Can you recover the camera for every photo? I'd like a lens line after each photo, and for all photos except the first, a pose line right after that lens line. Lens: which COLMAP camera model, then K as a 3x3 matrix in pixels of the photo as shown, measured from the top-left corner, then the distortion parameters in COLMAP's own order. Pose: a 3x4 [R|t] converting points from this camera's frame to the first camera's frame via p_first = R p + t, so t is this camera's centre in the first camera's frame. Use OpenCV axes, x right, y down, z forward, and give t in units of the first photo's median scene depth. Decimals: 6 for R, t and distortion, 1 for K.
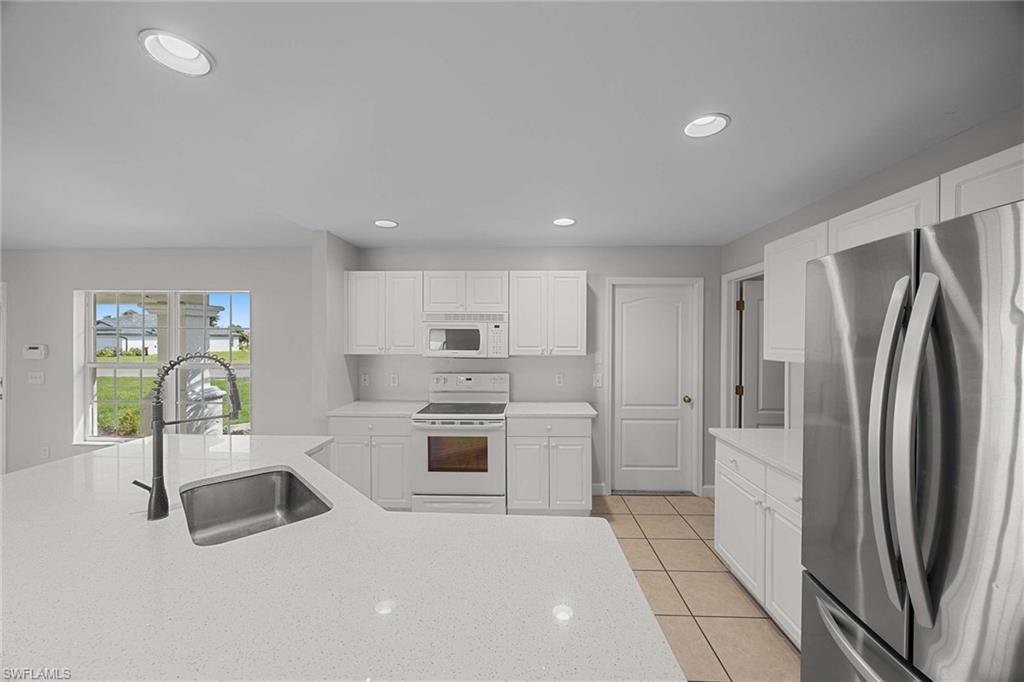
lens RADIAL K [[386.9, 0, 519.3], [0, 386.9, 340.2], [0, 0, 1]] dist [-0.002019, 0.000248]
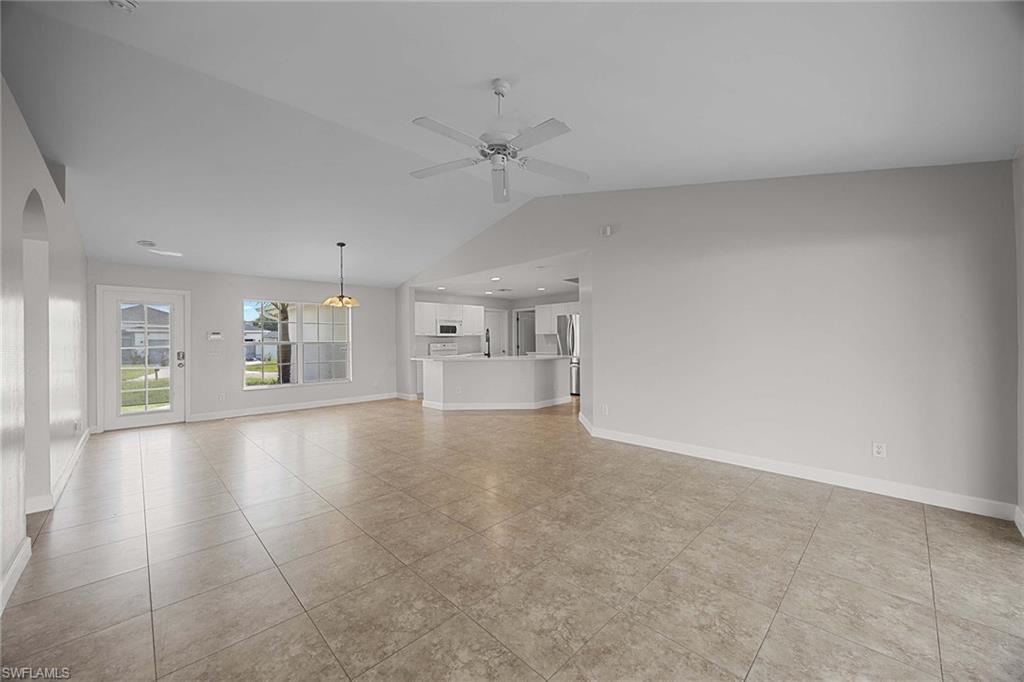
lens RADIAL K [[386.9, 0, 516.8], [0, 386.9, 339.0], [0, 0, 1]] dist [-0.002019, 0.000248]
pose [[0.686068, -0.009197, 0.727480, -1.763334], [0.017219, 0.999845, -0.003599, 0.081058], [-0.727334, 0.014995, 0.686120, -1.166614]]
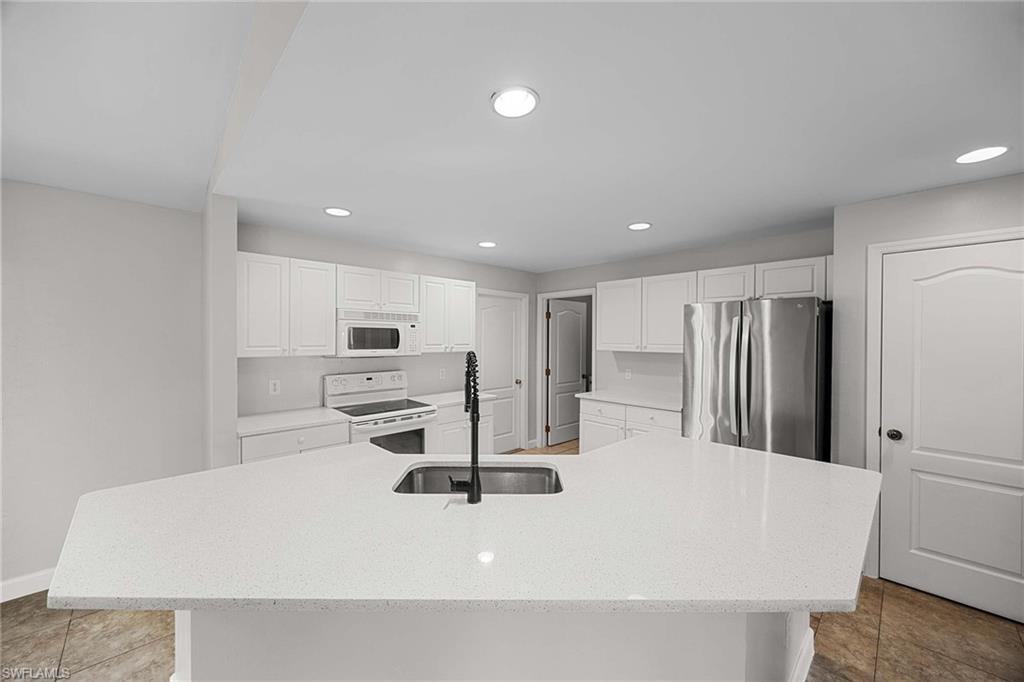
lens RADIAL K [[386.9, 0, 518.7], [0, 386.9, 343.8], [0, 0, 1]] dist [-0.002019, 0.000248]
pose [[0.687924, -0.010582, 0.725705, -0.617764], [0.000693, 0.999903, 0.013923, -0.001334], [-0.725782, -0.009075, 0.687865, 0.055758]]
